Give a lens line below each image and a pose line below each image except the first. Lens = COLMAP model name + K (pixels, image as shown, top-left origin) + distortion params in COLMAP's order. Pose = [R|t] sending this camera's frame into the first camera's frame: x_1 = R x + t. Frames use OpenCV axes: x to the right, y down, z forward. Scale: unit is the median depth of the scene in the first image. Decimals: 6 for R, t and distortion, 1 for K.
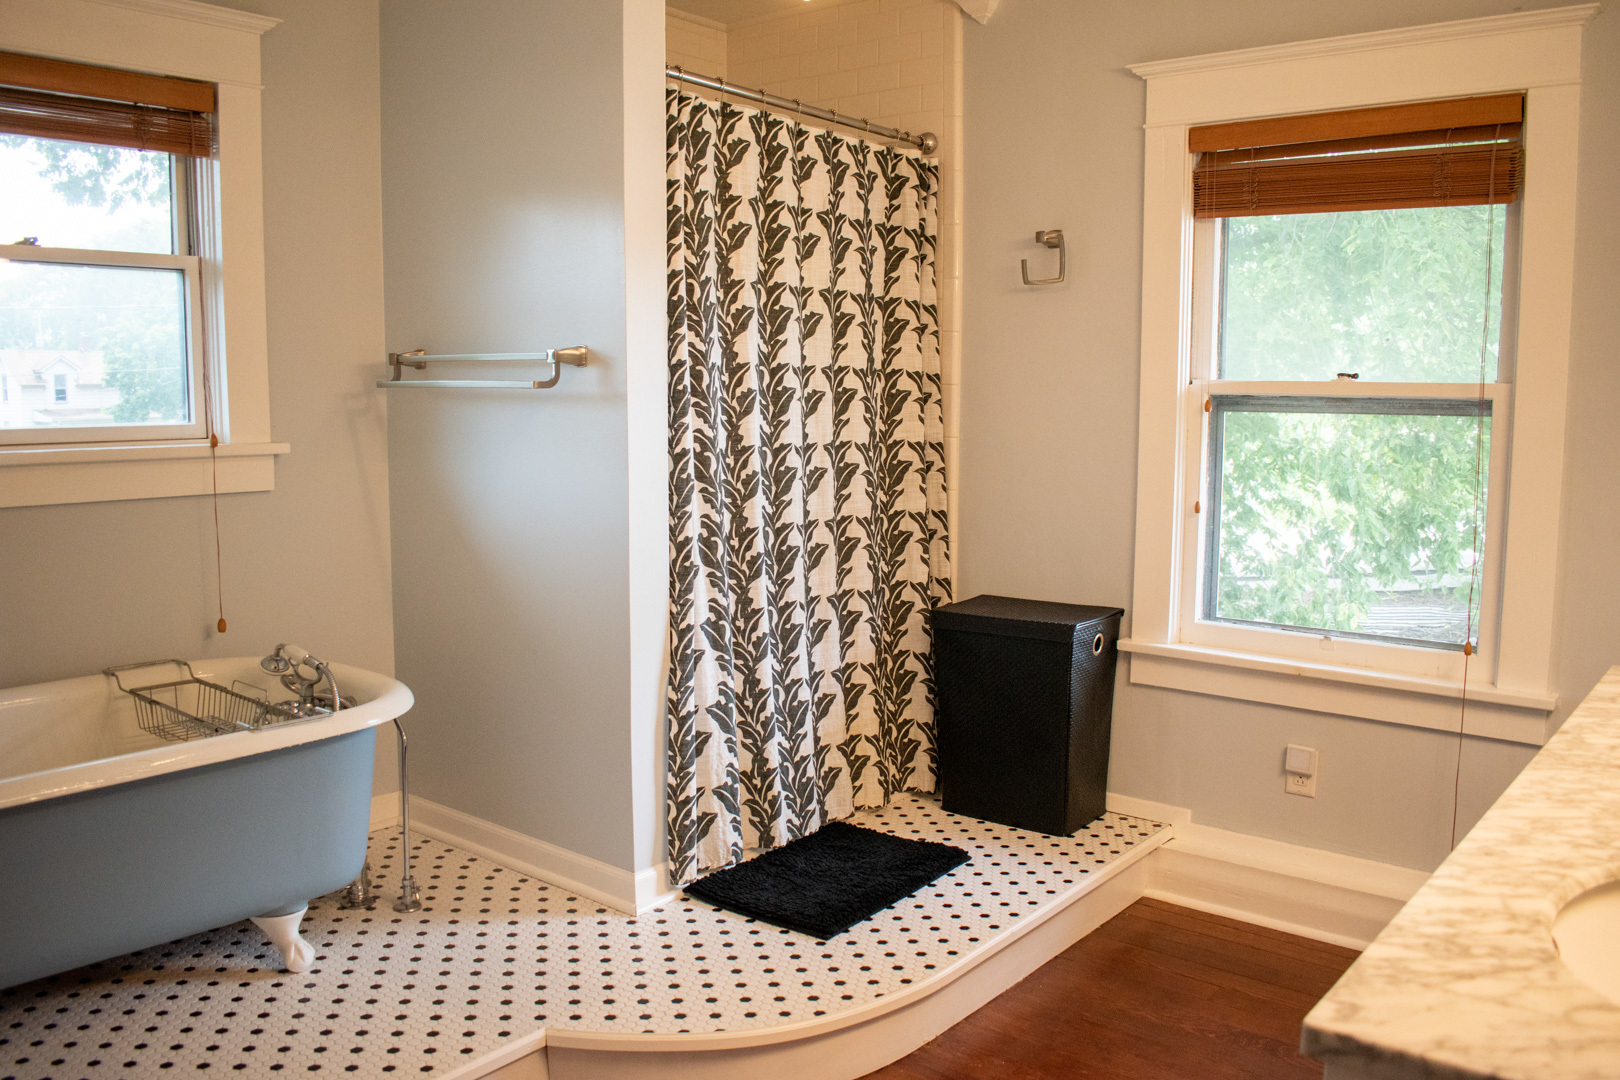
lens RADIAL K [[1287.5, 0, 811.4], [0, 1287.5, 539.7], [0, 0, 1]] dist [-0.073903, -0.002779]
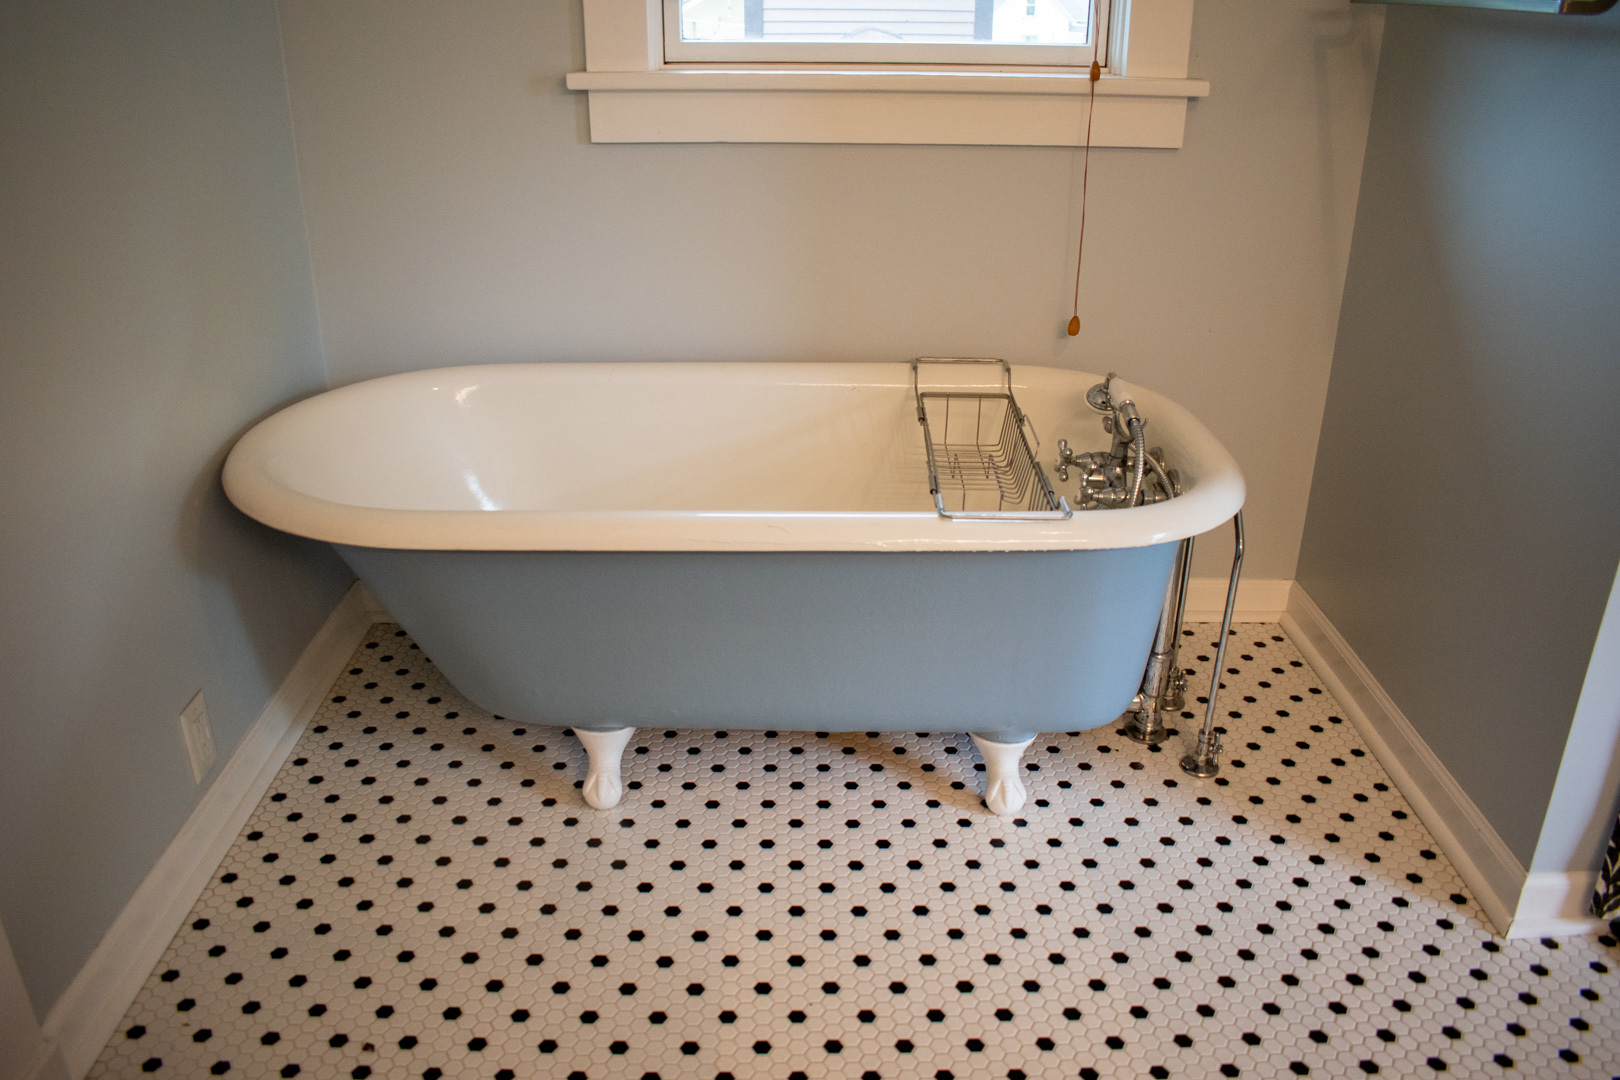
lens RADIAL K [[1287.5, 0, 809.0], [0, 1287.5, 538.5], [0, 0, 1]] dist [-0.073903, -0.002779]
pose [[0.639897, 0.315544, -0.700688, 0.009213], [-0.100729, 0.938382, 0.330595, -0.052839], [0.761830, -0.140967, 0.632252, 0.398650]]
